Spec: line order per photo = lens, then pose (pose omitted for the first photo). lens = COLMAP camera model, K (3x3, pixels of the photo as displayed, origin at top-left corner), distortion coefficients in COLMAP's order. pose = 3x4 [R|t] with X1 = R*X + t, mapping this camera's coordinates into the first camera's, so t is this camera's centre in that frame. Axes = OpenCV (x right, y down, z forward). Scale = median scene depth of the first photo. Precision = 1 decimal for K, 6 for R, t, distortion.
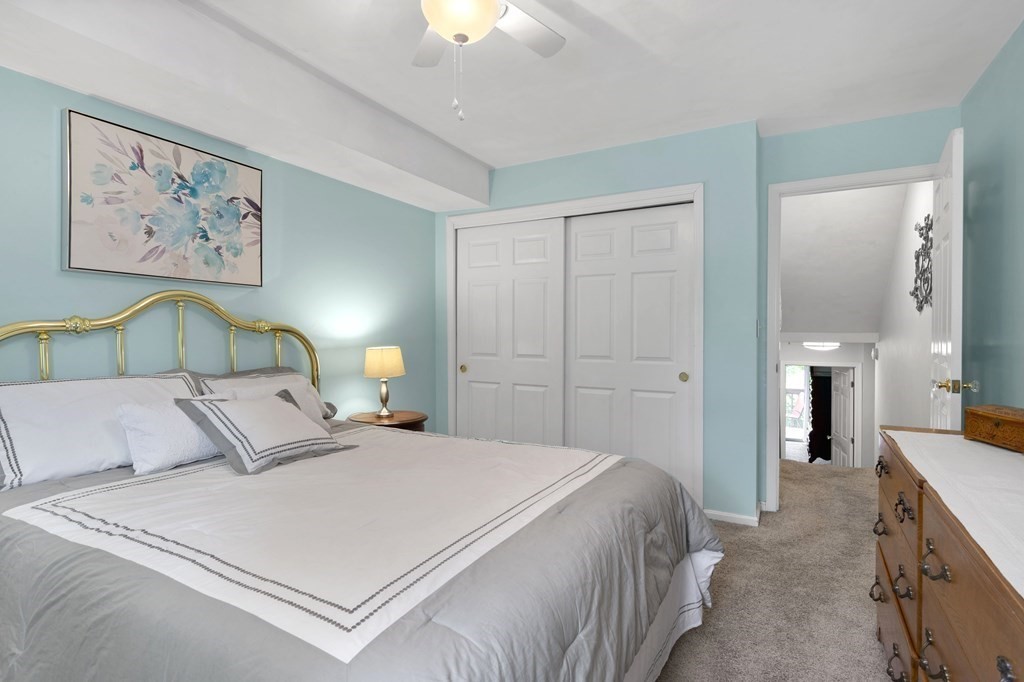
lens RADIAL K [[513.0, 0, 513.0], [0, 513.0, 339.1], [0, 0, 1]] dist [-0.000424, -0.000034]
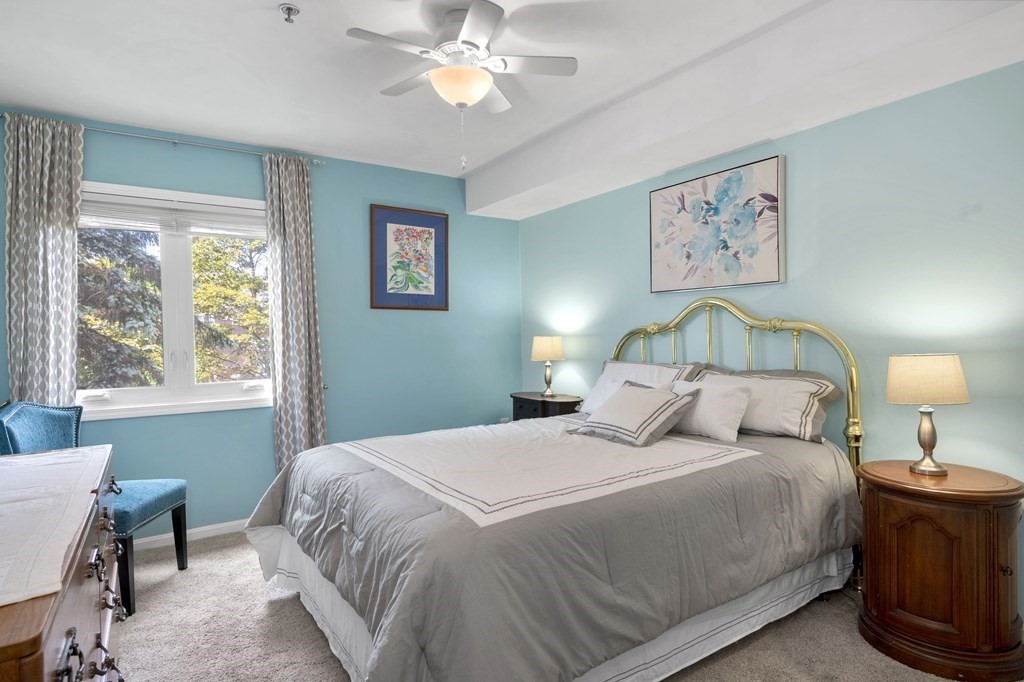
lens RADIAL K [[558.5, 0, 513.8], [0, 558.5, 339.1], [0, 0, 1]] dist [-0.001623, -0.000114]
pose [[-0.452545, 0.008475, -0.891701, 0.696647], [0.003655, 0.999964, 0.007649, -0.009398], [0.891734, 0.000202, -0.452560, 1.146606]]
